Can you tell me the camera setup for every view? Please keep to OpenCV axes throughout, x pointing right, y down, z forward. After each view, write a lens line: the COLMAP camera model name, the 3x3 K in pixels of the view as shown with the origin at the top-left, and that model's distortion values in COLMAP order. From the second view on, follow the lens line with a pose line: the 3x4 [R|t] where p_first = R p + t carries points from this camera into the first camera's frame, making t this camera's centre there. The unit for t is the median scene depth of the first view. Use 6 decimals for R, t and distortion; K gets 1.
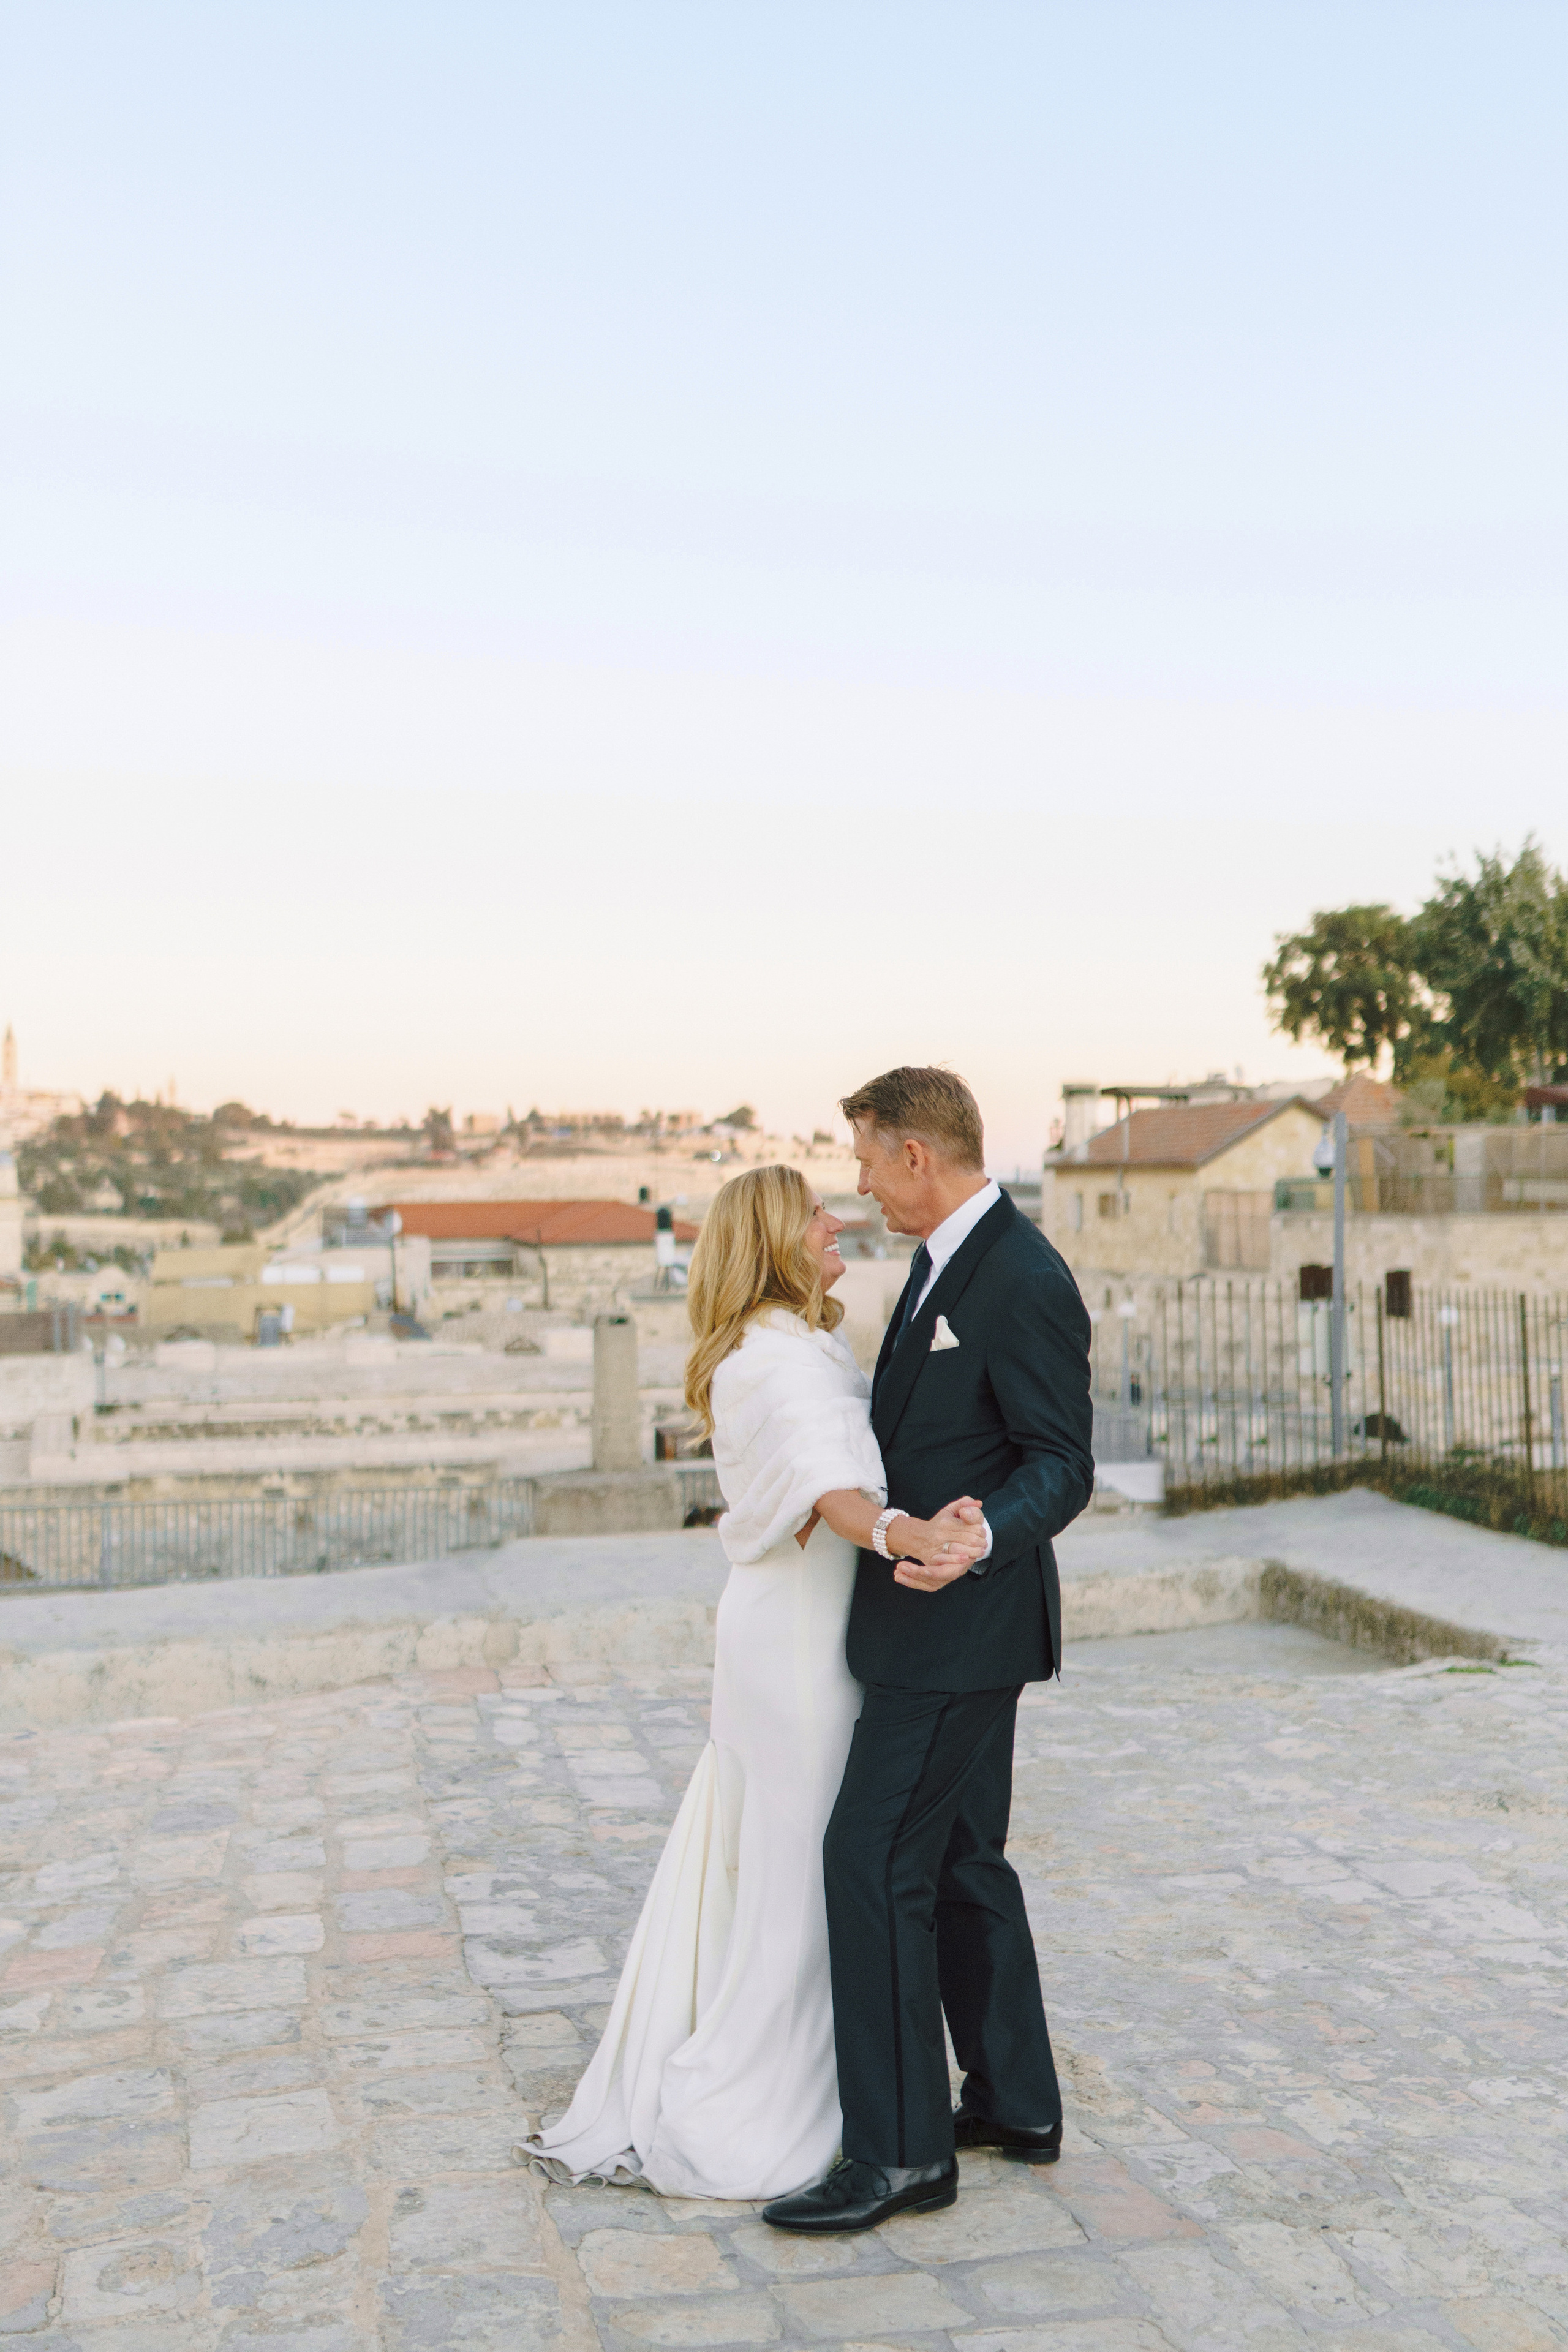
lens RADIAL K [[2436.5, 0, 768.4], [0, 2436.5, 1187.3], [0, 0, 1]] dist [0.013598, 0.000000]
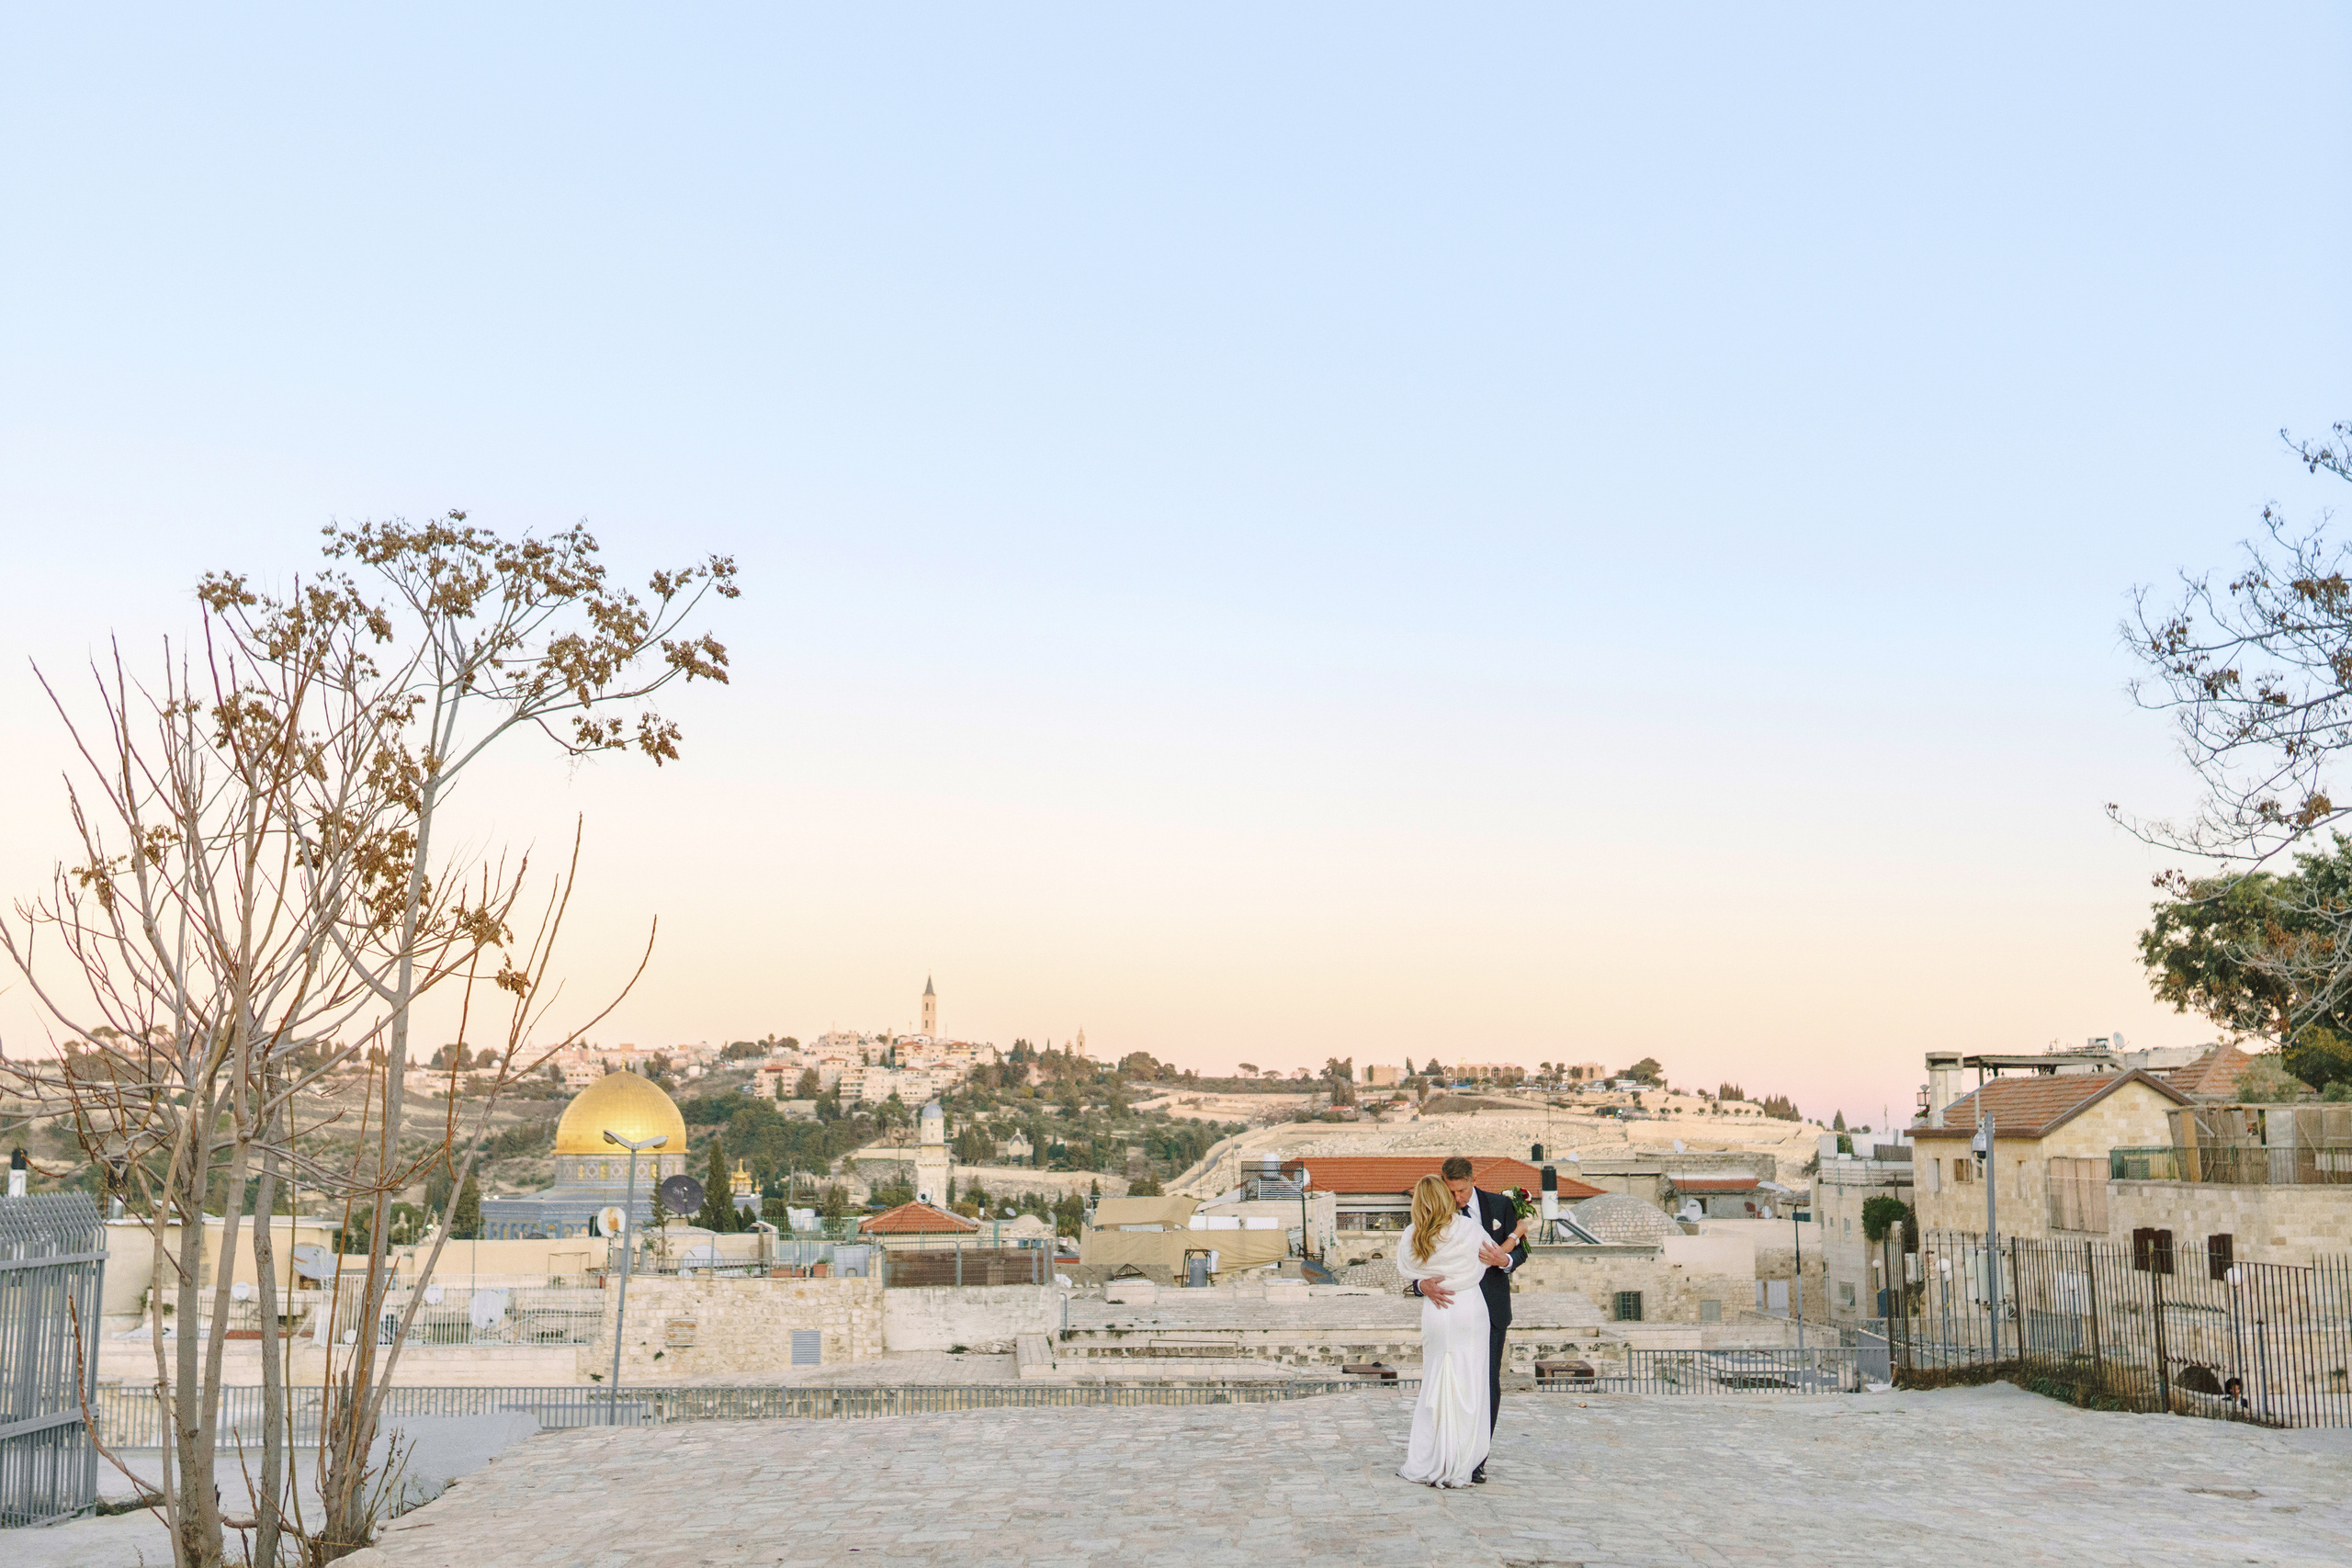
lens RADIAL K [[2436.2, 0, 1177.2], [0, 2436.2, 770.1], [0, 0, 1]] dist [0.013598, 0.000000]
pose [[0.980071, -0.019706, -0.197670, 0.013136], [-0.010213, 0.988753, -0.149208, -0.002607], [0.198387, 0.148253, 0.968847, -0.118094]]
